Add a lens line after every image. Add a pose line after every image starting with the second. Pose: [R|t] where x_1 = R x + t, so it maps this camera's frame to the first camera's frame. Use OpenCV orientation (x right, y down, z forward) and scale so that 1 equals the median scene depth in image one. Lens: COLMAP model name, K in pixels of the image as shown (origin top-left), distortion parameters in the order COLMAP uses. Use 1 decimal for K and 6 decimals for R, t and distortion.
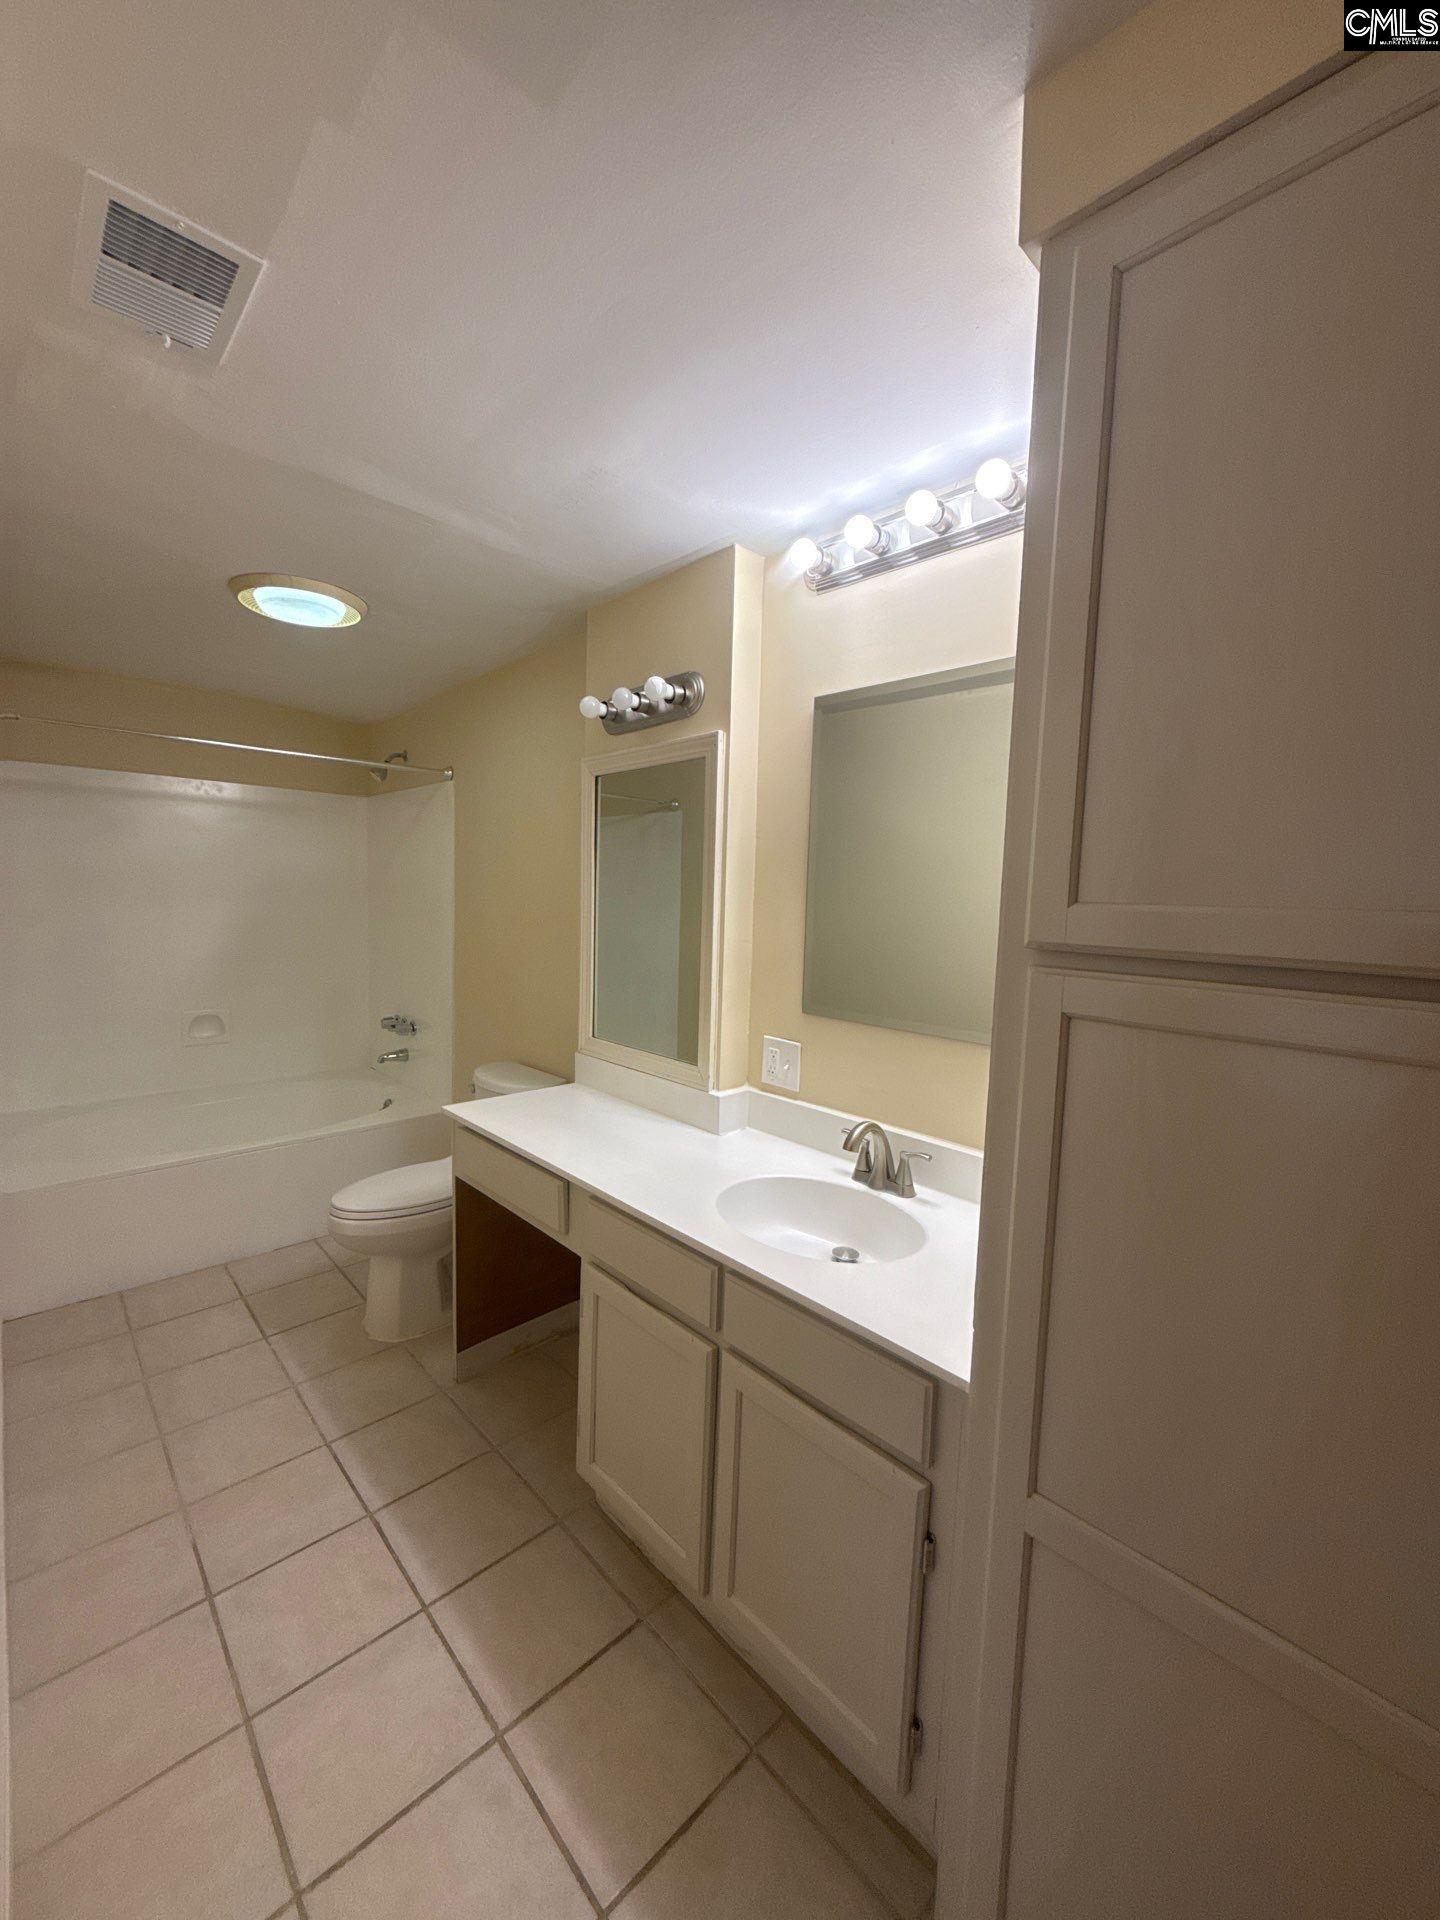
lens RADIAL K [[759.2, 0, 720.3], [0, 759.2, 957.6], [0, 0, 1]] dist [-0.002234, 0.000084]
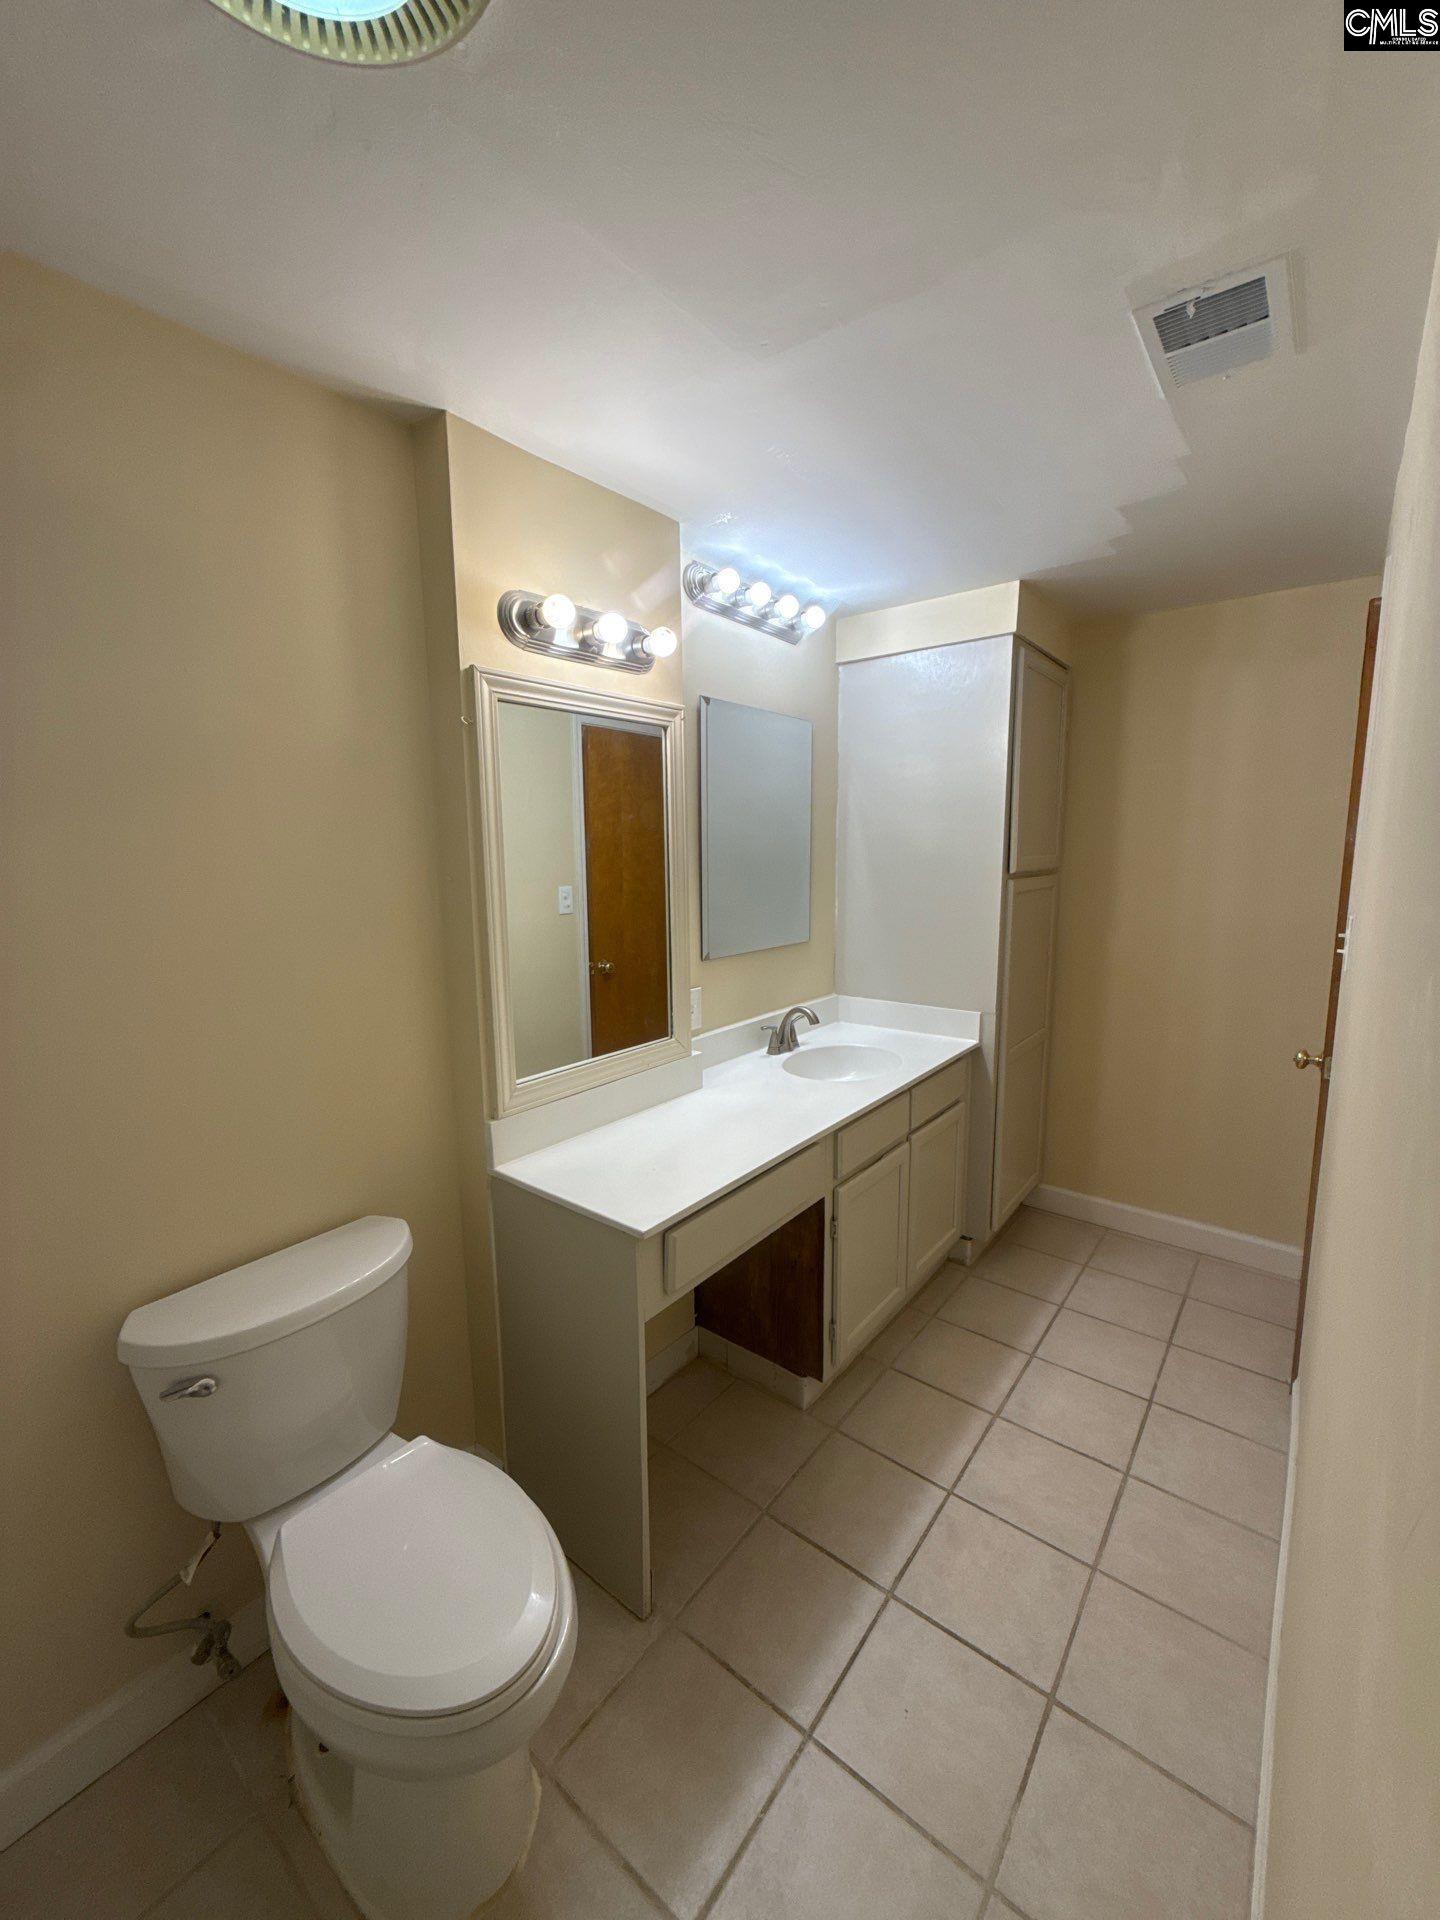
lens RADIAL K [[759.2, 0, 721.8], [0, 759.2, 958.4], [0, 0, 1]] dist [-0.002234, 0.000084]
pose [[-0.134680, -0.173321, 0.975613, -1.266778], [0.096744, 0.977580, 0.187025, -0.182324], [-0.986155, 0.119573, -0.114893, 1.310826]]
